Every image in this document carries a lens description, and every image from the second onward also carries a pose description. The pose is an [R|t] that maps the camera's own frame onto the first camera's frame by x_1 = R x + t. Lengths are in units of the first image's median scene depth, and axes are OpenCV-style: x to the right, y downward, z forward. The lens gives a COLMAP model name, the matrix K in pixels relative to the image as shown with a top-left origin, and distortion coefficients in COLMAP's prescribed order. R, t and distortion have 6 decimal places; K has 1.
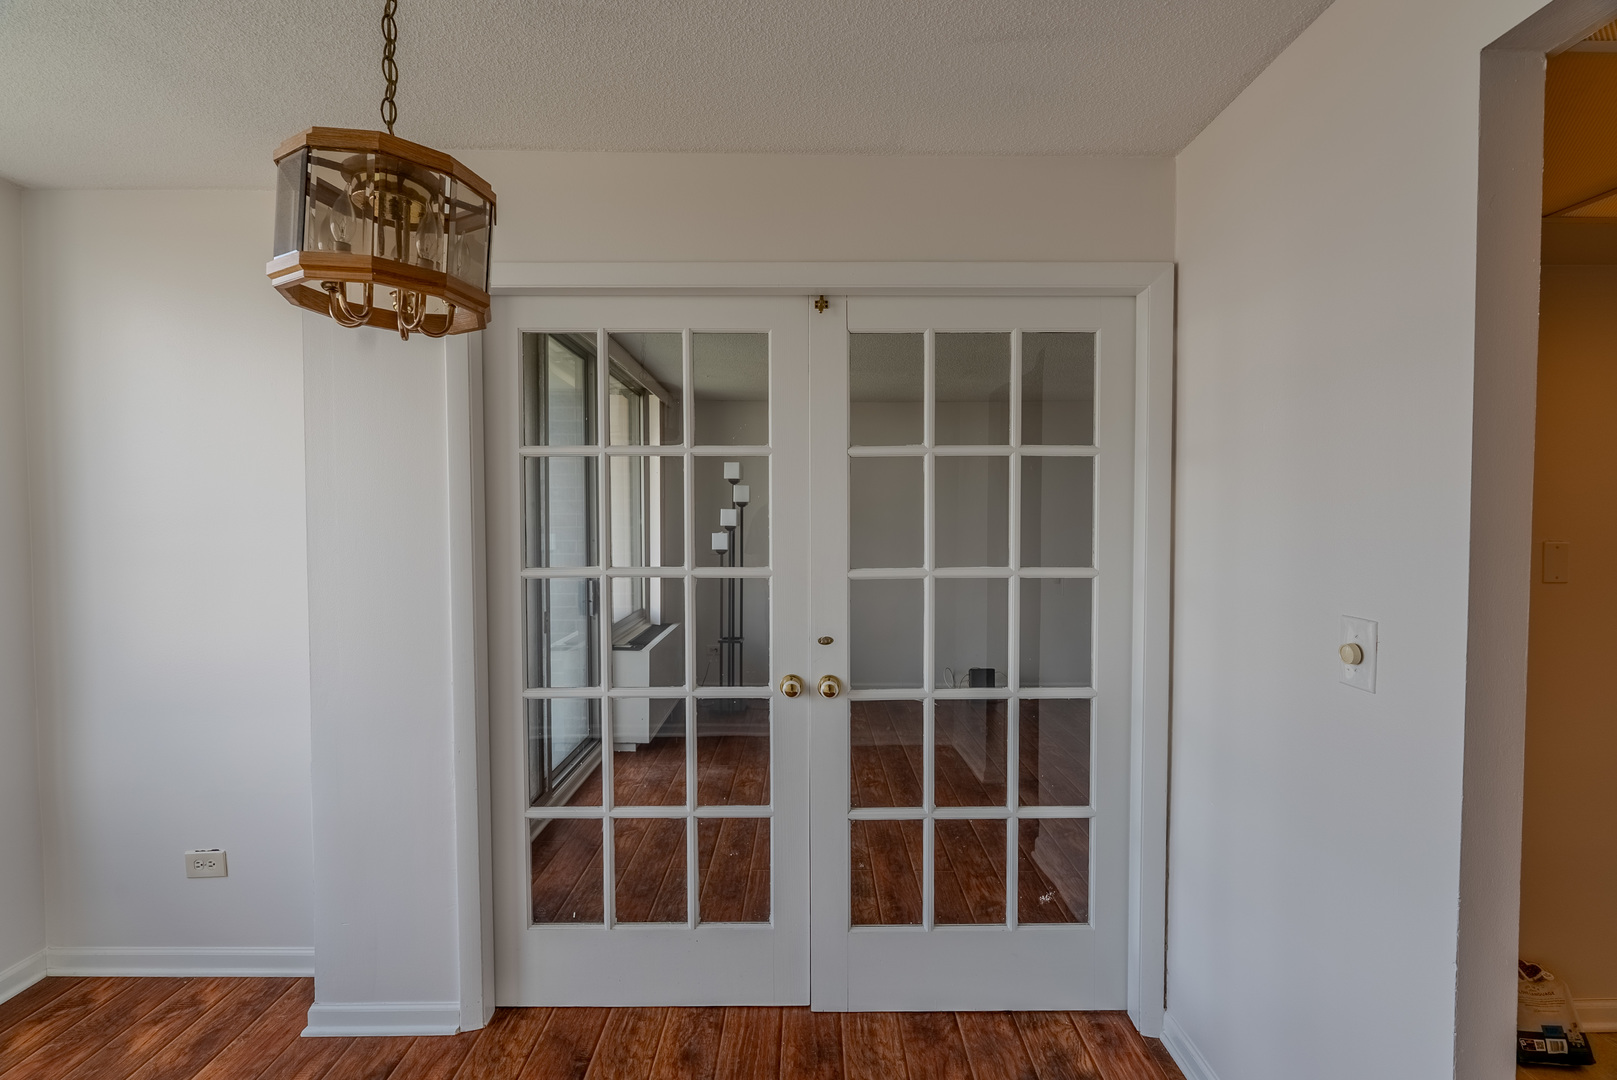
lens RADIAL K [[719.0, 0, 808.5], [0, 719.0, 540.0], [0, 0, 1]] dist [-0.001609, 0.000013]
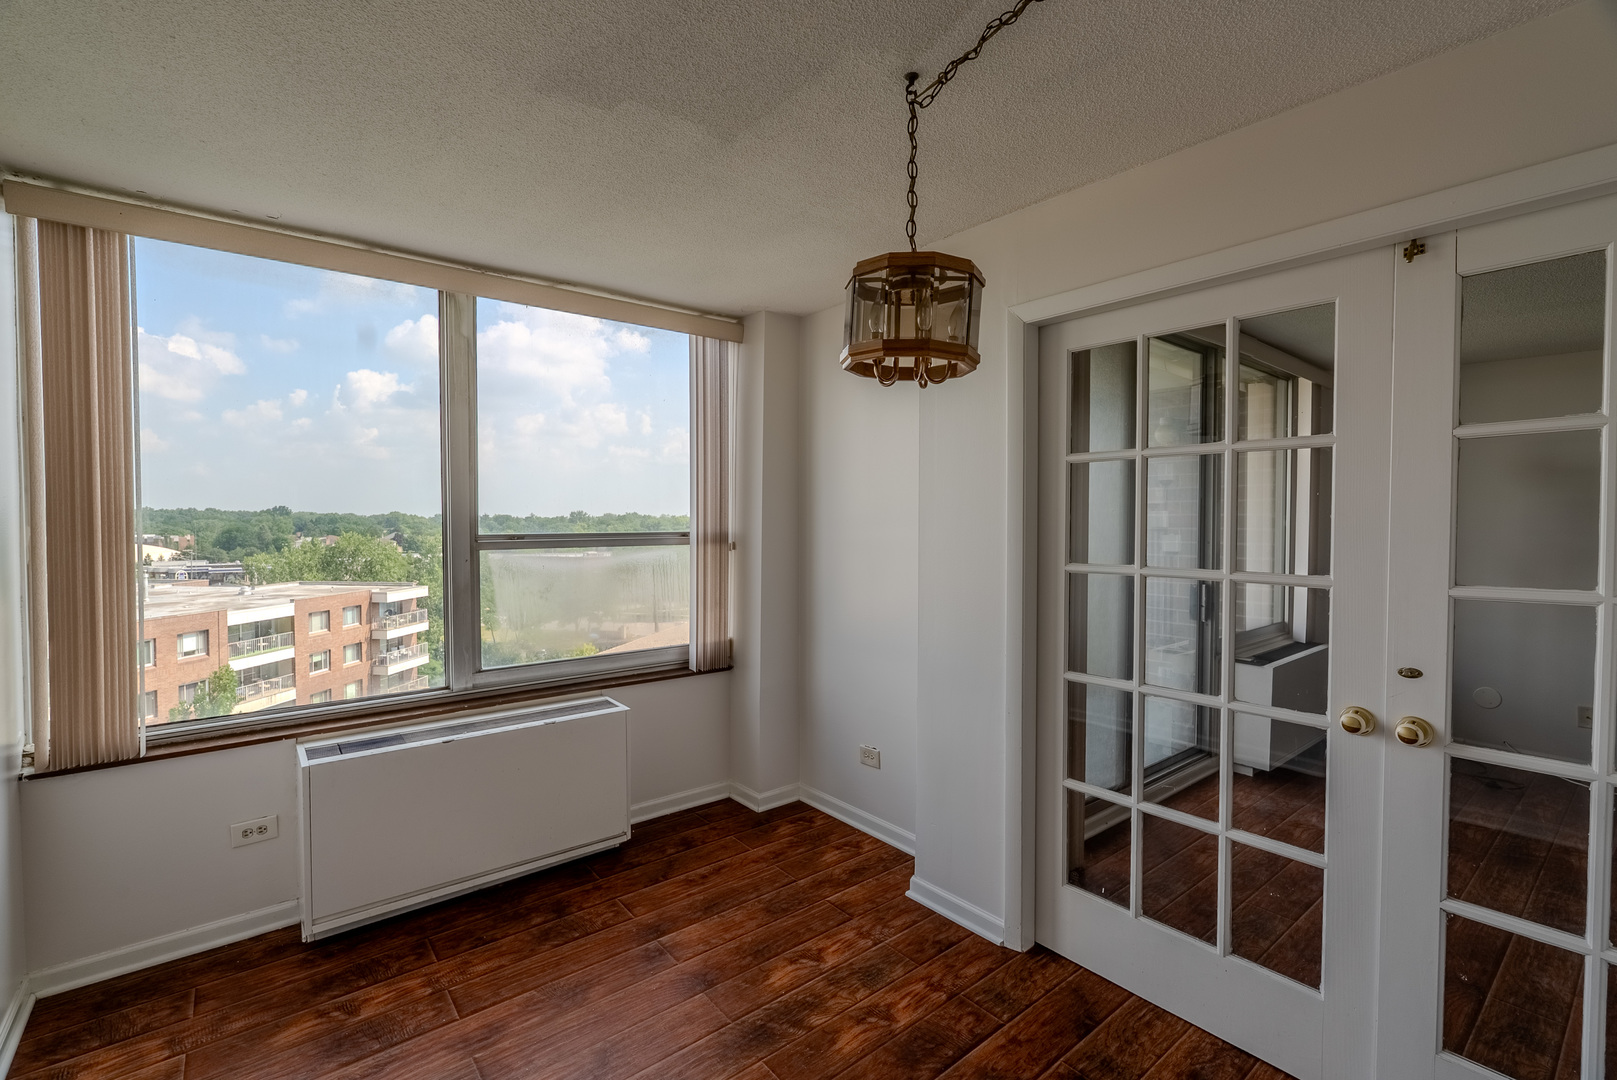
lens RADIAL K [[714.6, 0, 807.8], [0, 714.6, 538.5], [0, 0, 1]] dist [-0.002546, 0.000338]
pose [[0.628525, 0.021967, -0.777479, 0.214152], [-0.025419, 0.999647, 0.007695, 0.002470], [0.777374, 0.014926, 0.628862, -0.015644]]
